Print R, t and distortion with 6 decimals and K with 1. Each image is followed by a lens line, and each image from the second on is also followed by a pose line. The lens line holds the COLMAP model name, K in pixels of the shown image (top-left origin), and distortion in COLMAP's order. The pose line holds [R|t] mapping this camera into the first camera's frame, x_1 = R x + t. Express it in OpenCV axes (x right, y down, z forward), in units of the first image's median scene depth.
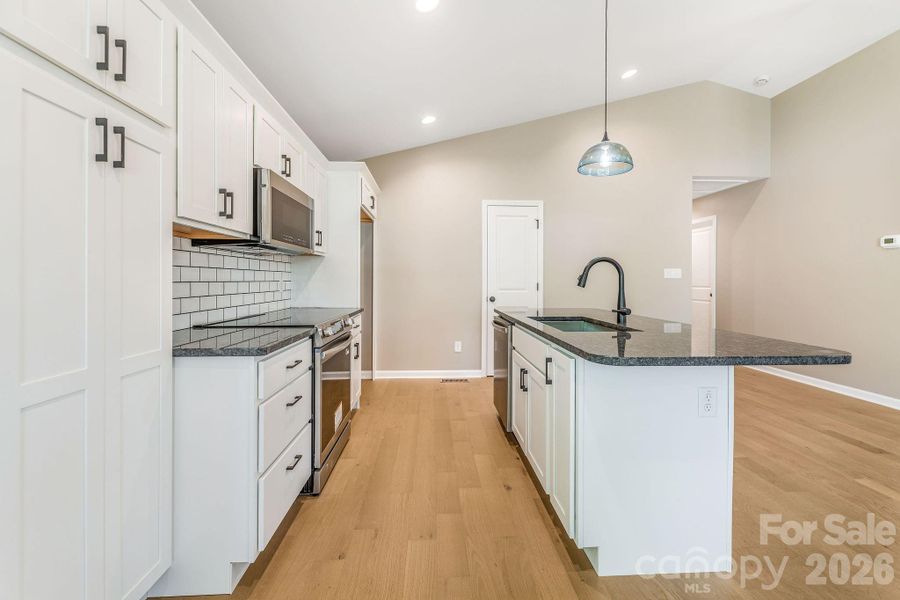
lens RADIAL K [[381.5, 0, 453.0], [0, 381.5, 280.9], [0, 0, 1]] dist [0.020611, 0.000039]
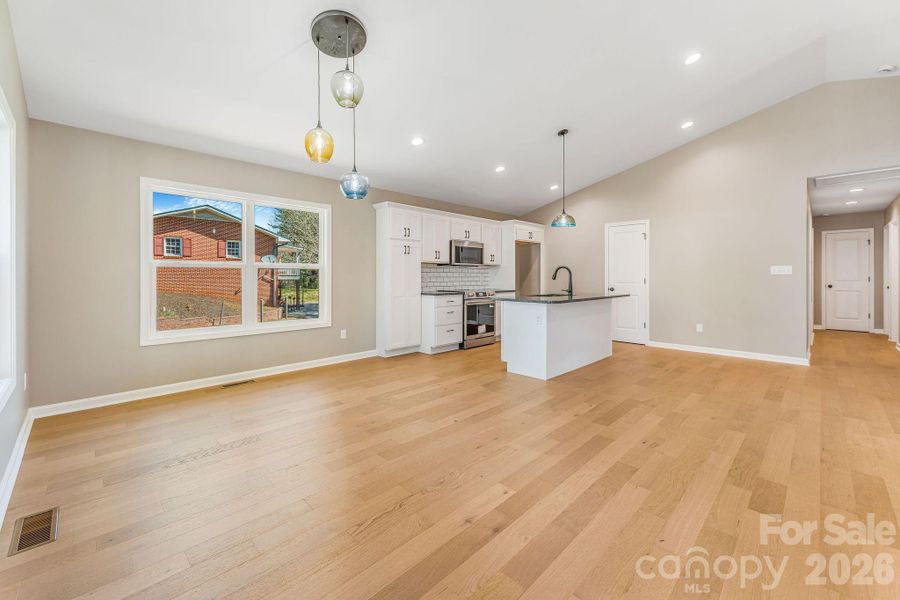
lens RADIAL K [[381.5, 0, 453.0], [0, 381.5, 280.9], [0, 0, 1]] dist [0.020611, 0.000039]
pose [[0.674382, 0.008858, -0.738330, 1.582204], [-0.000862, 0.999937, 0.011209, -0.001762], [0.738382, -0.006923, 0.674347, -0.946649]]
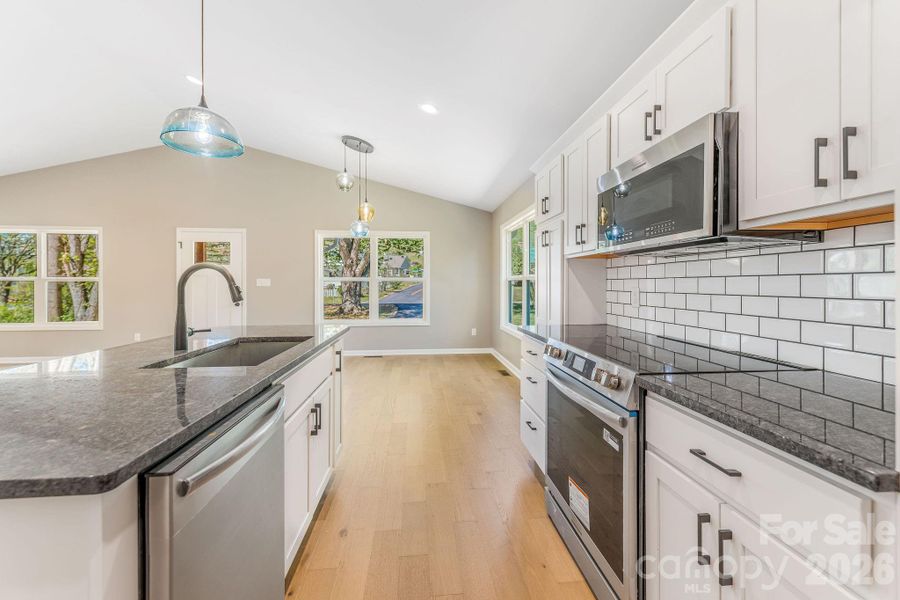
lens RADIAL K [[381.5, 0, 453.0], [0, 381.5, 280.9], [0, 0, 1]] dist [0.020611, 0.000039]
pose [[-0.999134, 0.001433, -0.041590, -0.063641], [0.001631, 0.999987, -0.004733, -0.021183], [0.041583, -0.004797, -0.999124, 1.767584]]
